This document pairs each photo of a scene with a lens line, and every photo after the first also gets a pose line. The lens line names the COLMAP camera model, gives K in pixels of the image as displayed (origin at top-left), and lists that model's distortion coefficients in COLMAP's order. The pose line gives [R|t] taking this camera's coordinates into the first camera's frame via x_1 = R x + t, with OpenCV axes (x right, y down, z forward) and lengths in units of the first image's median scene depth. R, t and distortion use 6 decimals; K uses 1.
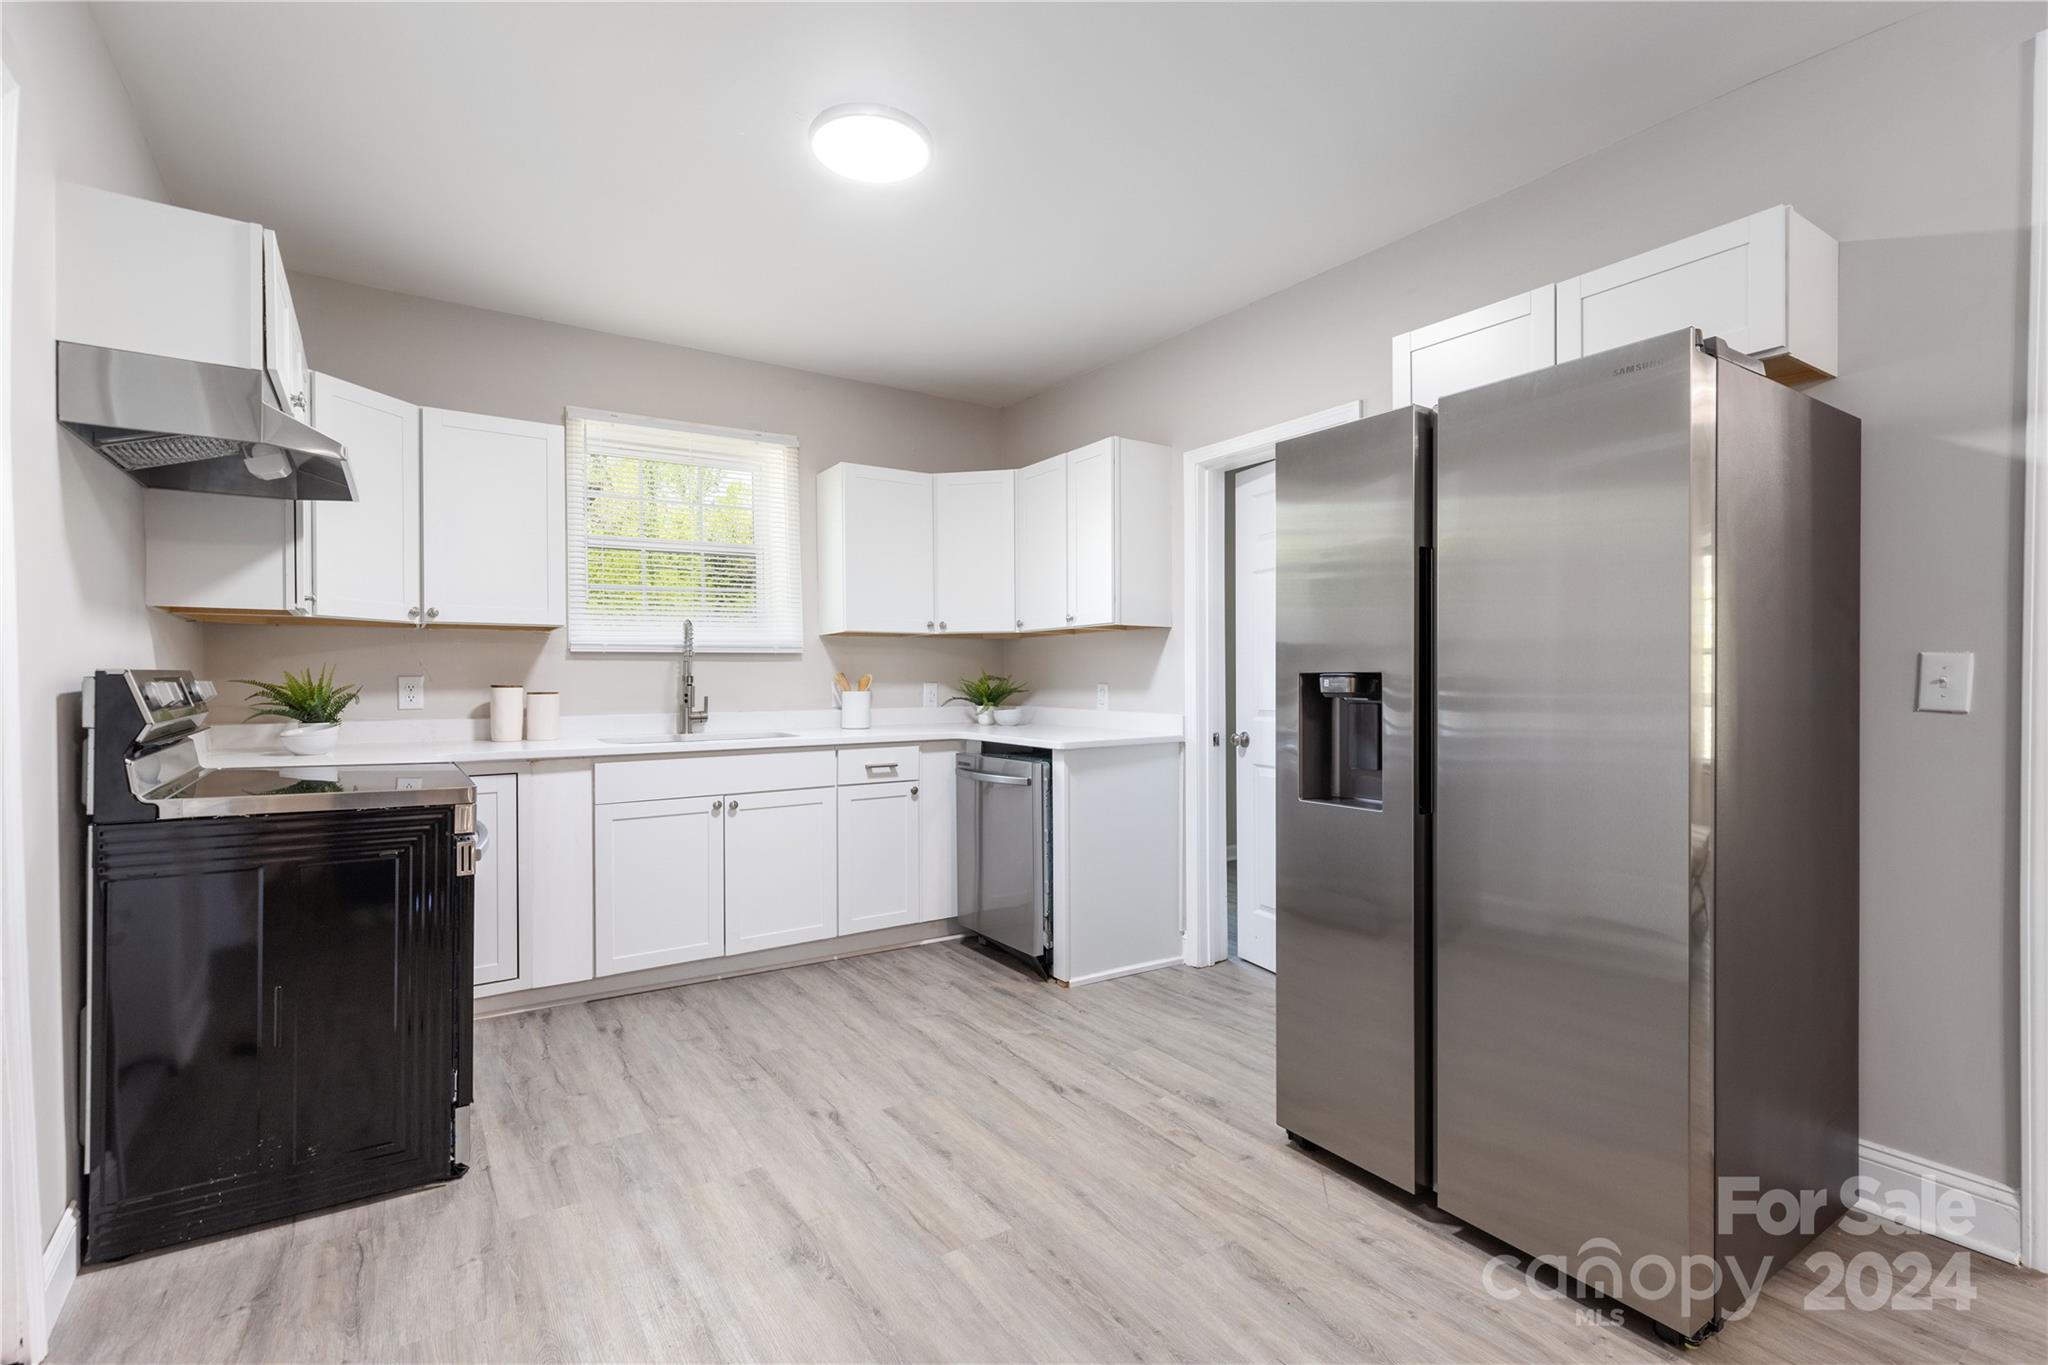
lens RADIAL K [[936.4, 0, 1009.4], [0, 936.4, 689.7], [0, 0, 1]] dist [-0.000230, 0.000428]
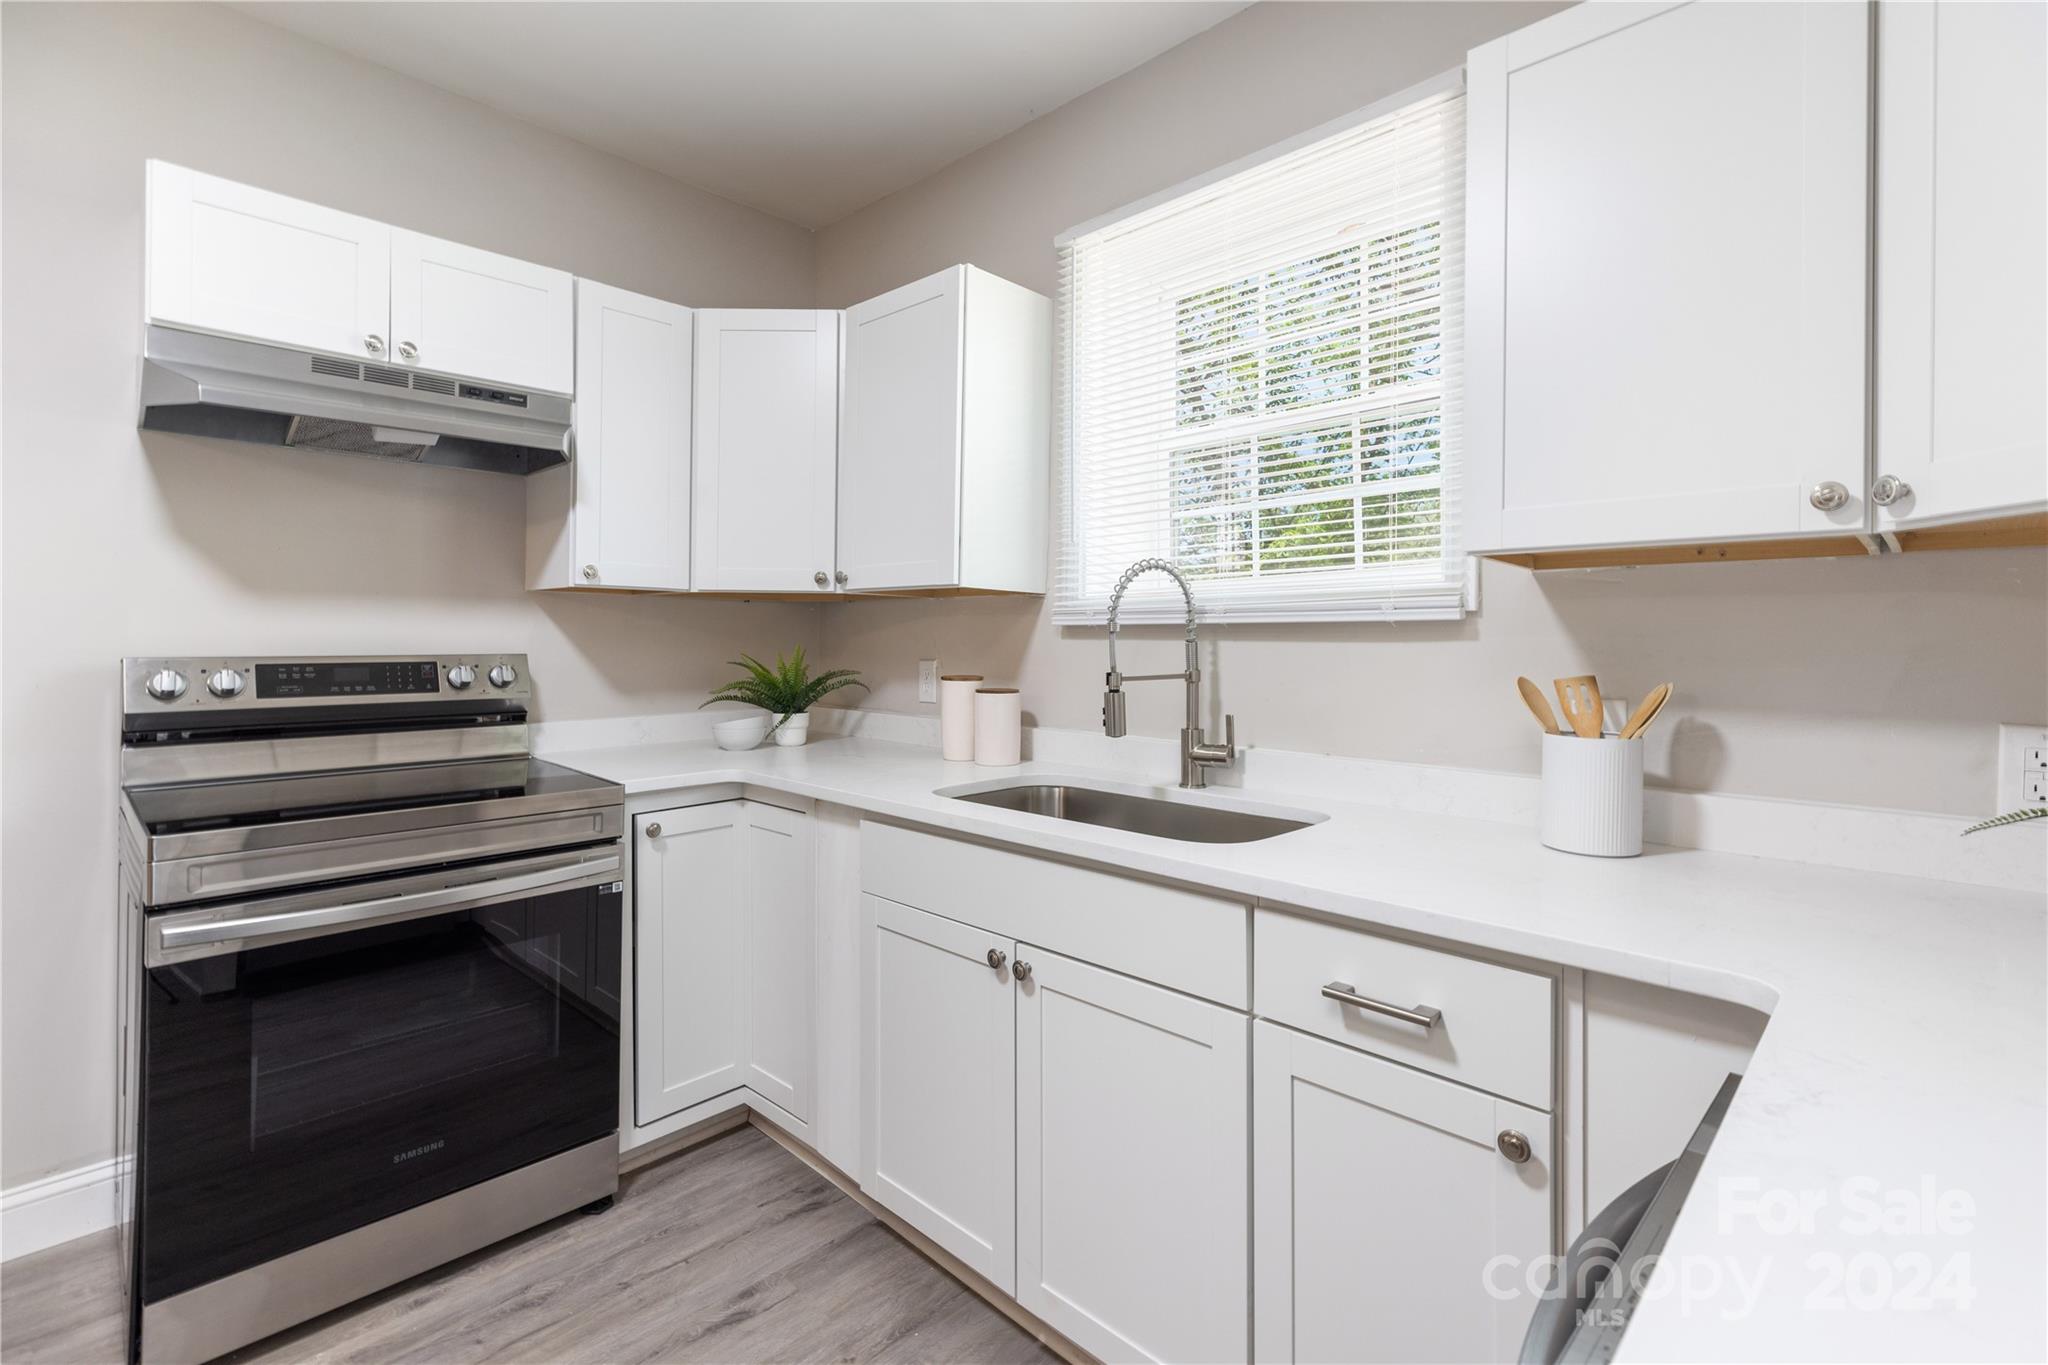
lens RADIAL K [[936.4, 0, 999.1], [0, 936.4, 635.7], [0, 0, 1]] dist [-0.000230, 0.000428]
pose [[0.208849, -0.001082, -0.977947, 0.129815], [-0.022628, 0.999726, -0.005939, -0.030745], [0.977686, 0.023370, 0.208767, 0.863402]]
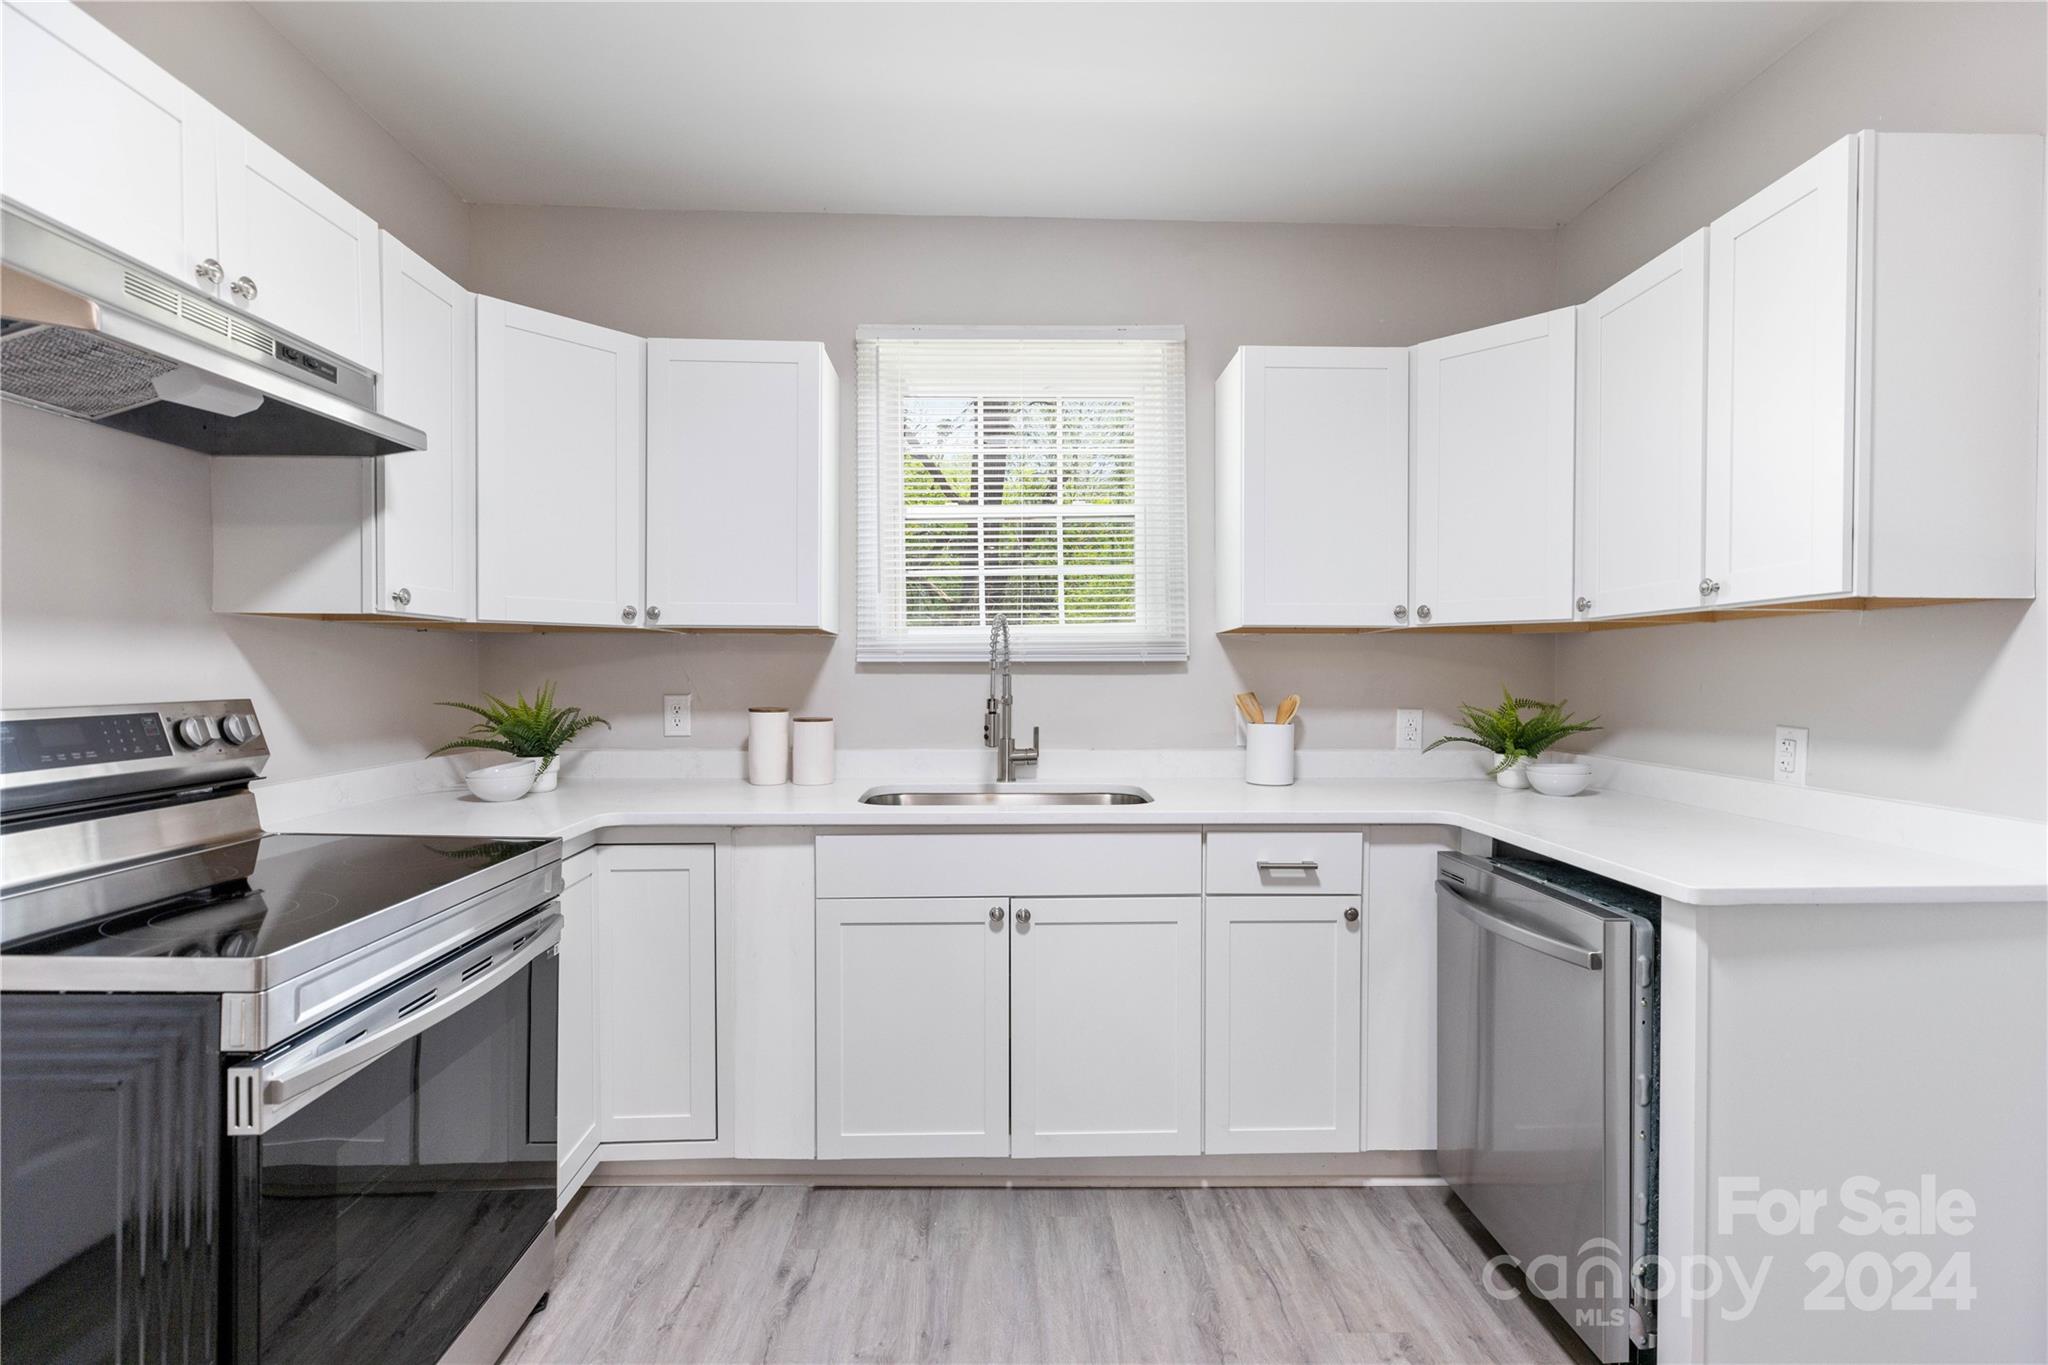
lens RADIAL K [[936.4, 0, 1012.5], [0, 936.4, 685.9], [0, 0, 1]] dist [-0.000230, 0.000428]
pose [[0.852117, 0.012621, -0.523200, 0.015178], [-0.011778, 0.999918, 0.004939, -0.028265], [0.523219, 0.001953, 0.852196, 0.462013]]
